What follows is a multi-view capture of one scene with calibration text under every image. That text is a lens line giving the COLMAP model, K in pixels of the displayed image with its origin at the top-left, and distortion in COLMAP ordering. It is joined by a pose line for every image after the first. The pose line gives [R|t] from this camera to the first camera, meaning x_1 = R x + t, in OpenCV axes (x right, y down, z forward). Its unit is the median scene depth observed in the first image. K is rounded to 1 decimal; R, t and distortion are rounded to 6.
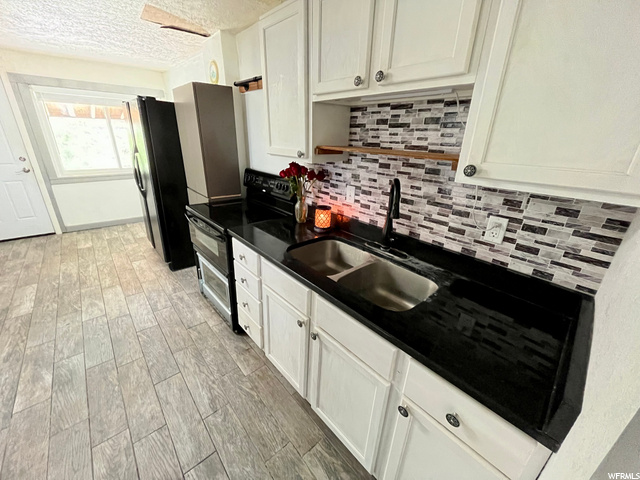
lens RADIAL K [[257.1, 0, 319.5], [0, 257.1, 236.3], [0, 0, 1]] dist [0.000511, -0.000312]
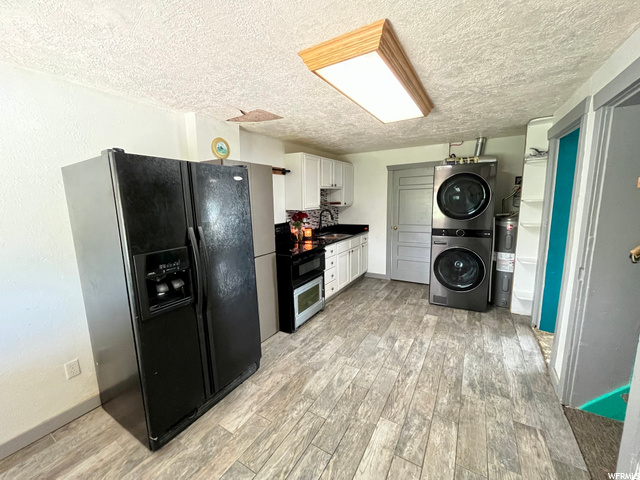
lens RADIAL K [[257.1, 0, 319.4], [0, 257.1, 239.2], [0, 0, 1]] dist [0.000511, -0.000312]
pose [[-0.292271, -0.178936, 0.939446, -1.962022], [0.356000, 0.891383, 0.280537, -0.561670], [-0.887605, 0.416435, -0.196824, 1.250786]]
